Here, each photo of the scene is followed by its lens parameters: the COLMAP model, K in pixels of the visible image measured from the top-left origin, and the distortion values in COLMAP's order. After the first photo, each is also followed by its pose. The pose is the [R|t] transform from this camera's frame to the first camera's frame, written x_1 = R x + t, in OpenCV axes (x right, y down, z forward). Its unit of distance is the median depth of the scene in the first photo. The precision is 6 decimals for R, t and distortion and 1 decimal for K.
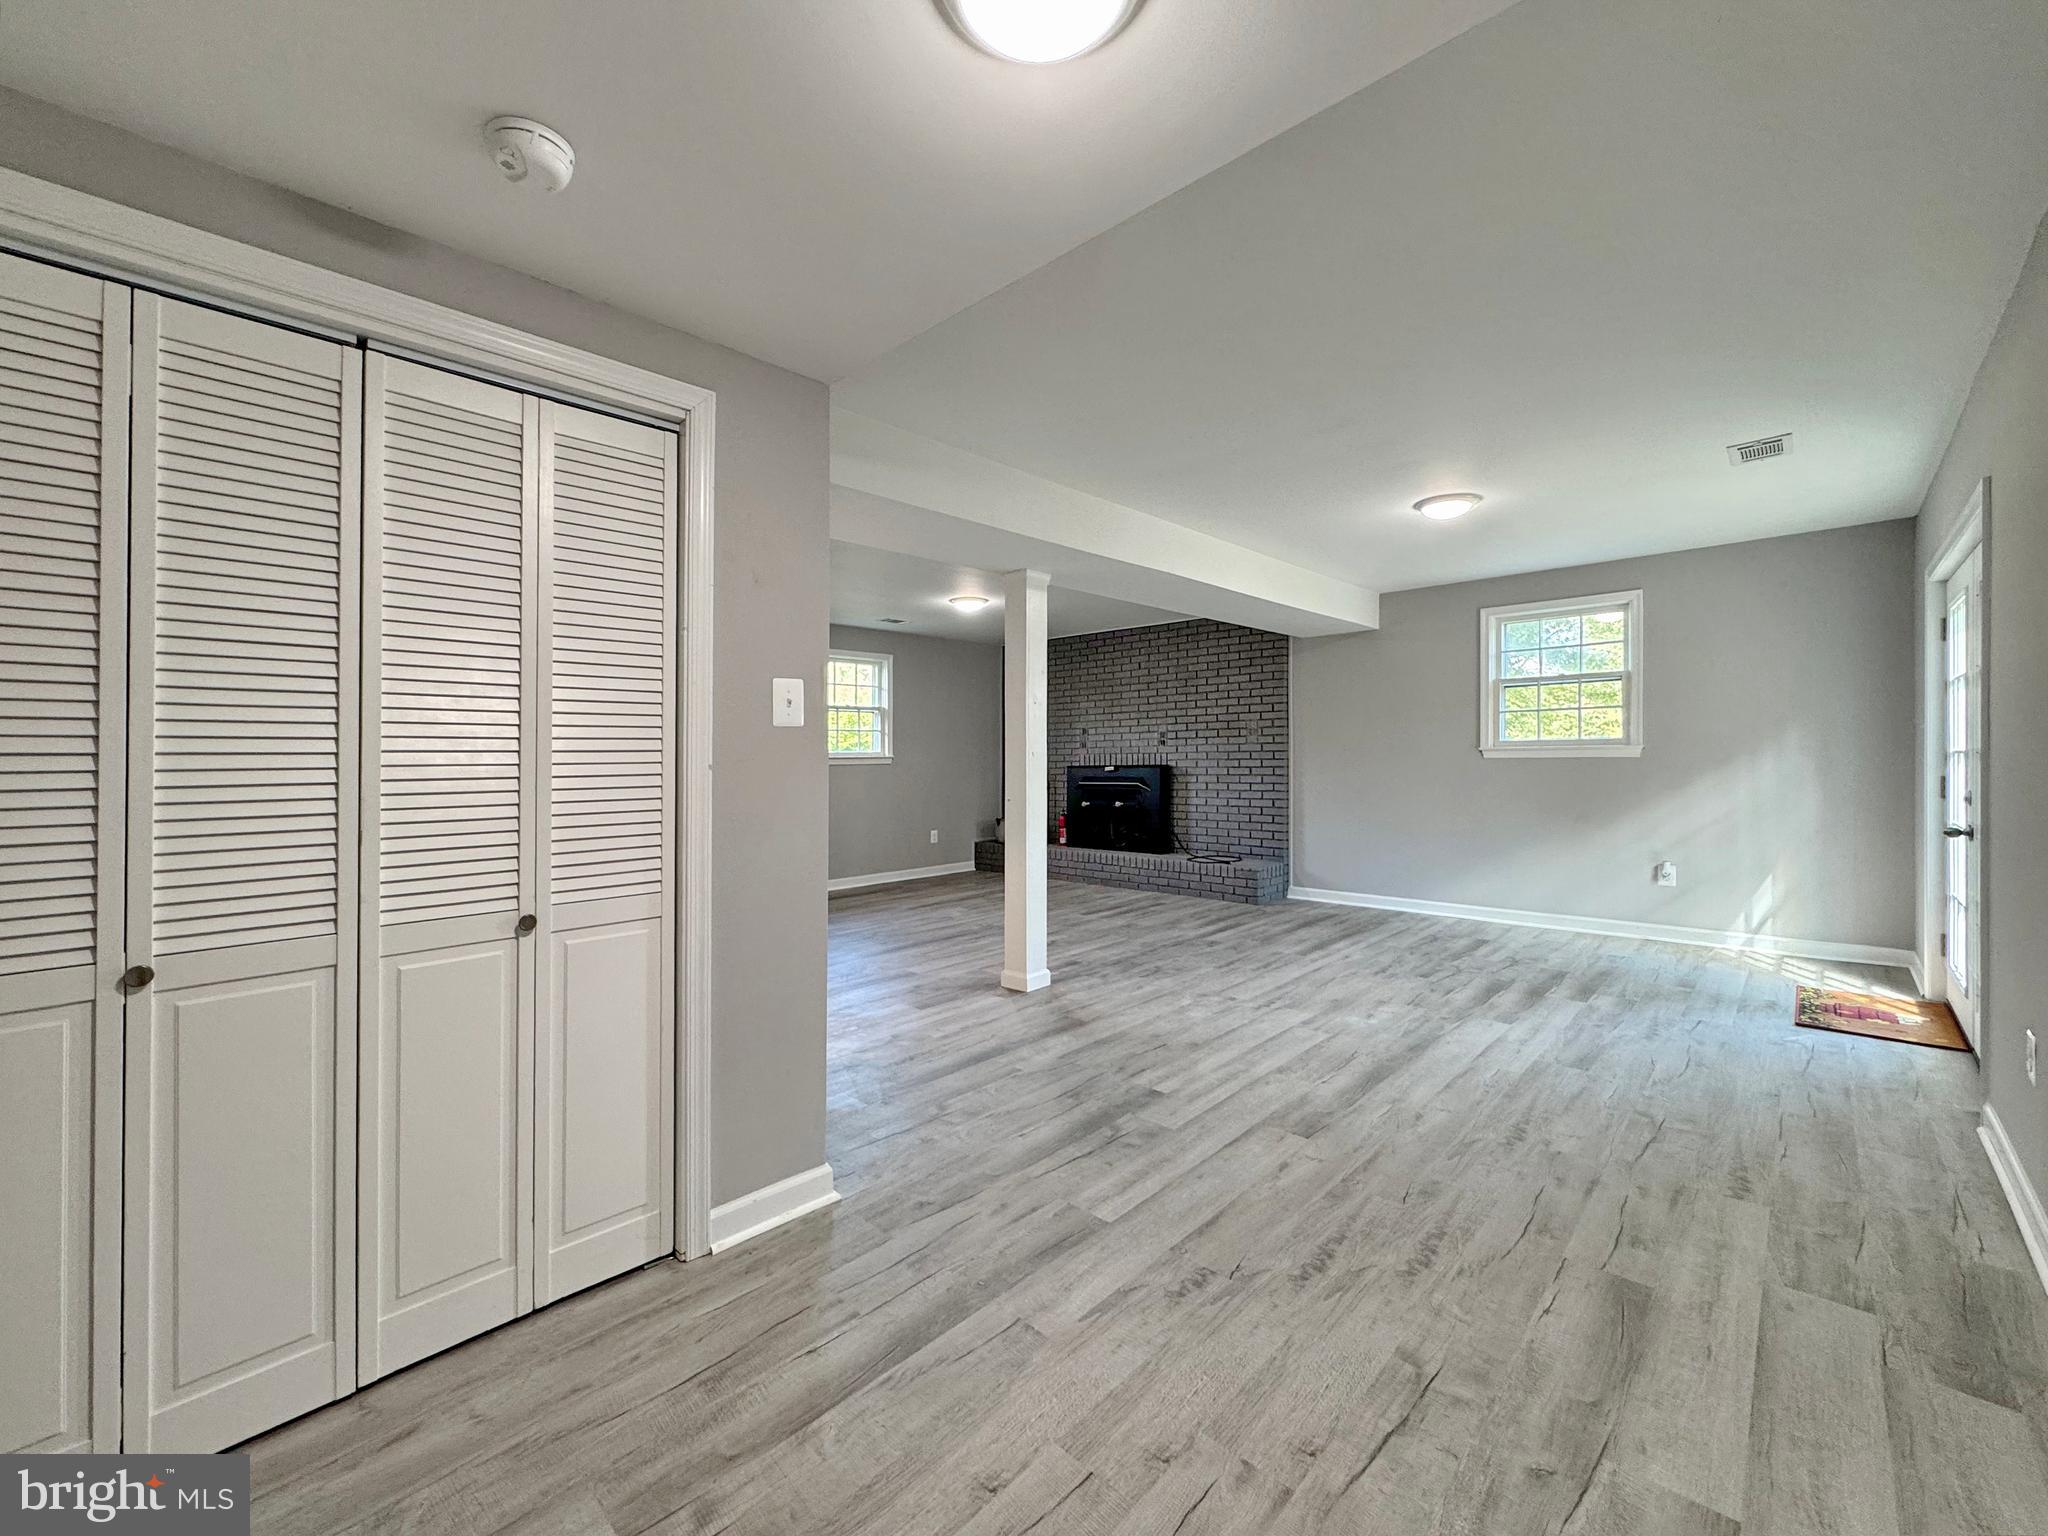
lens RADIAL K [[824.6, 0, 1011.2], [0, 824.6, 763.3], [0, 0, 1]] dist [-0.002218, 0.000163]
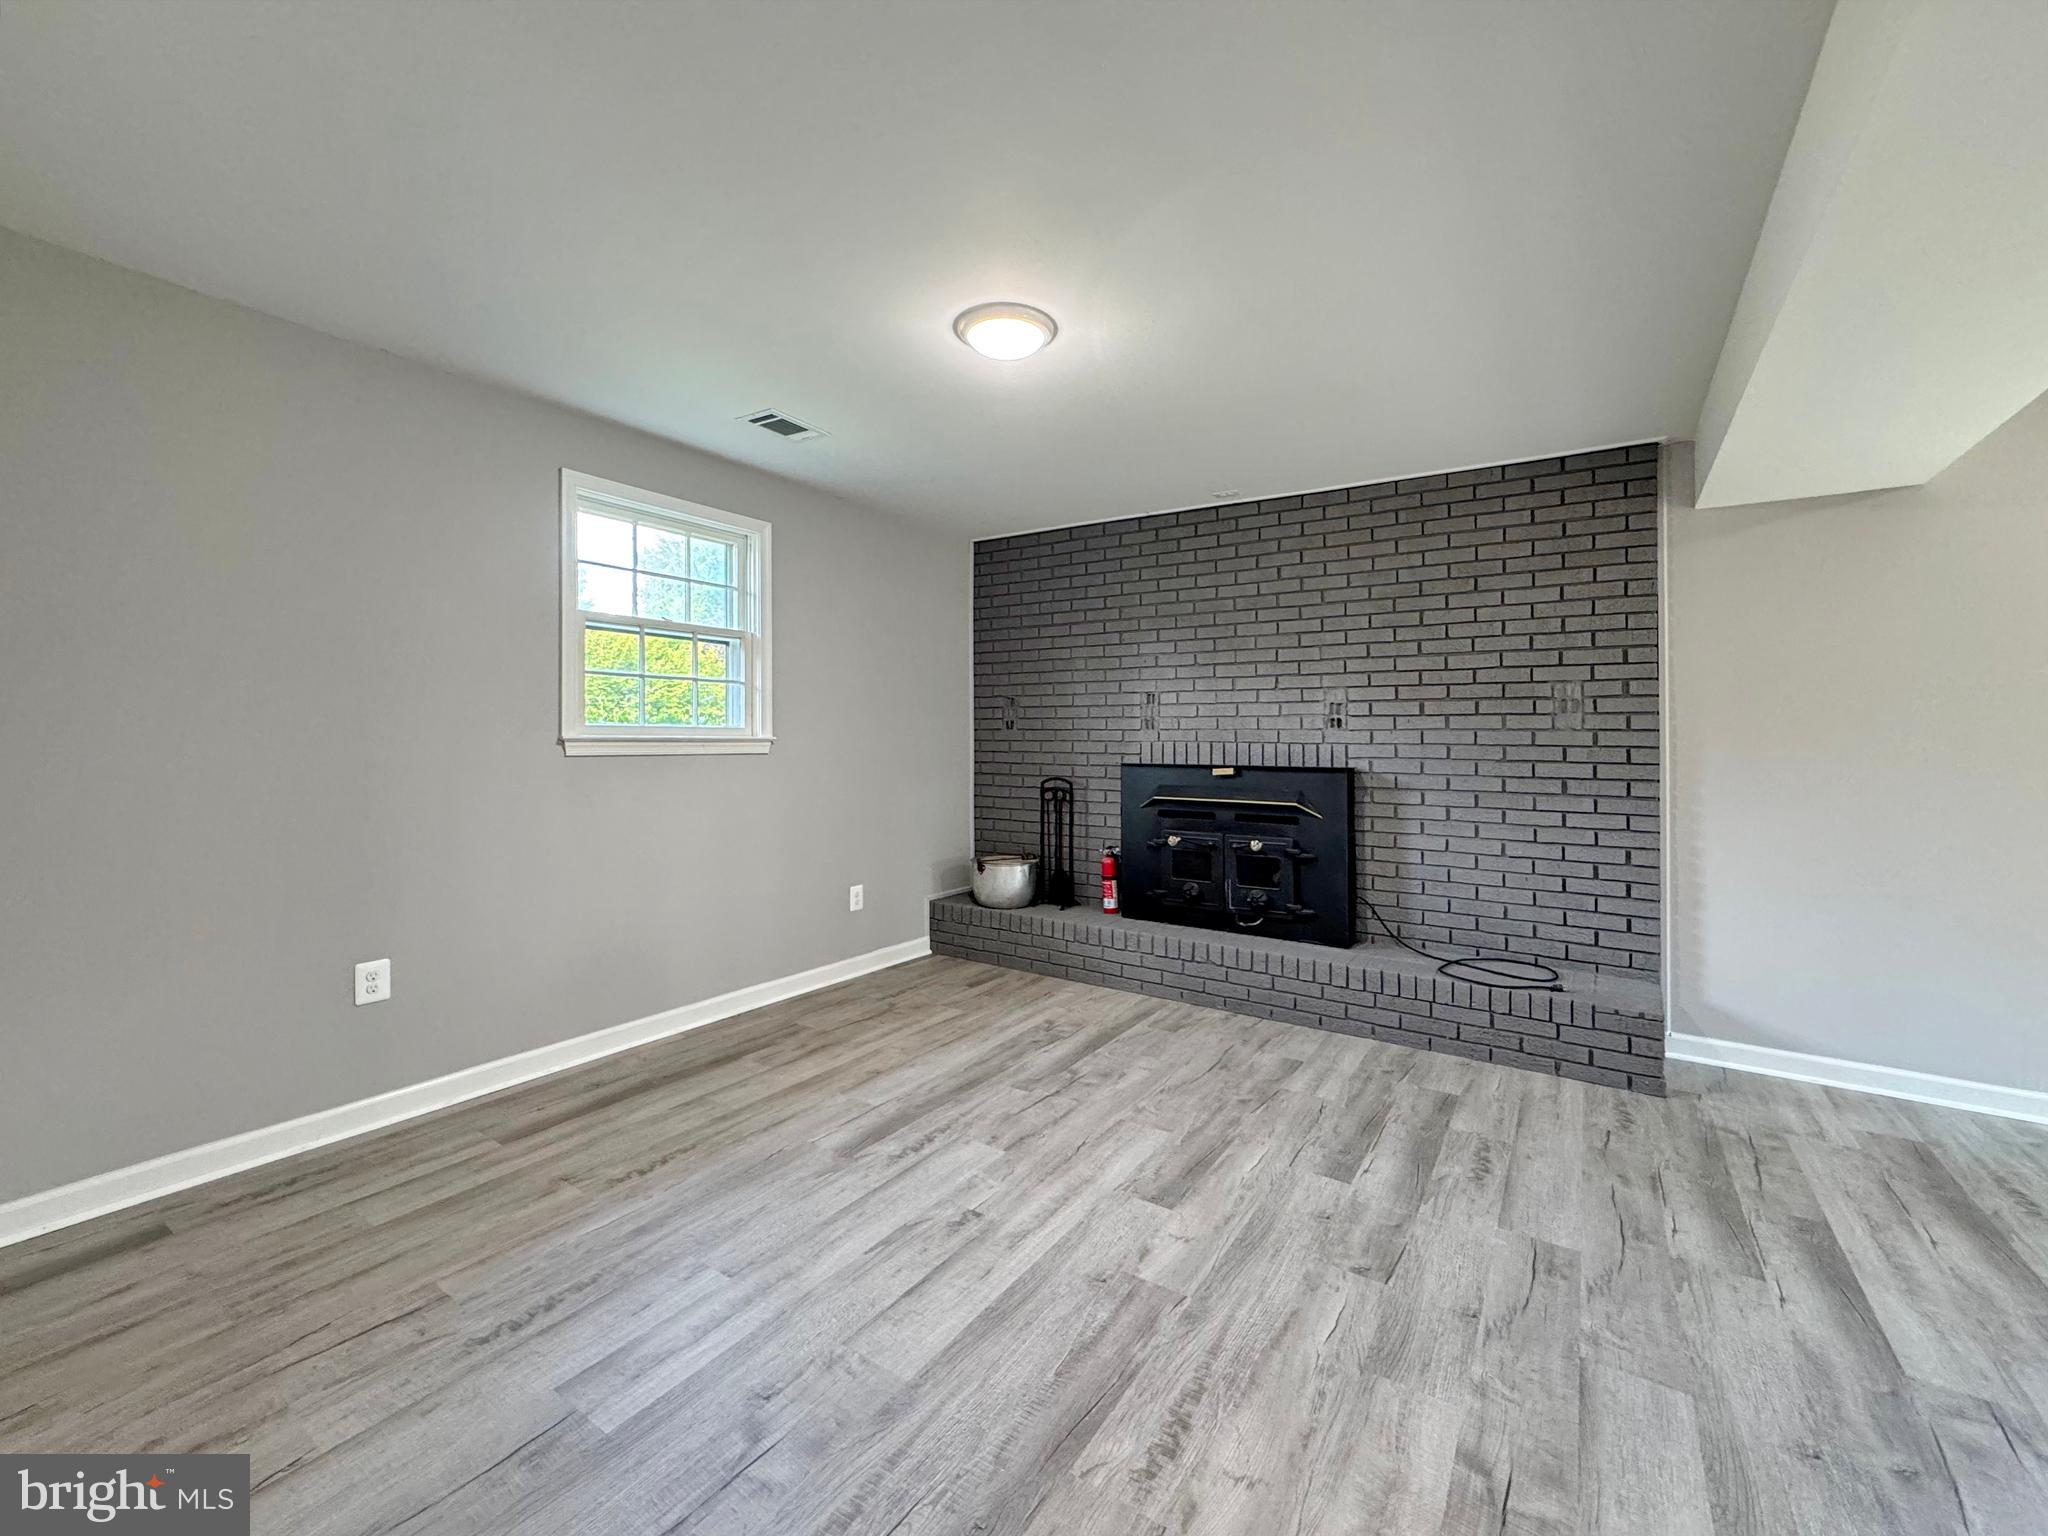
lens RADIAL K [[835.3, 0, 1069.8], [0, 835.3, 773.5], [0, 0, 1]] dist [-0.001380, -0.000418]
pose [[0.972474, 0.012754, 0.232663, -0.096073], [-0.021073, 0.999223, 0.033306, -0.007715], [-0.232058, -0.037292, 0.971987, 0.536484]]
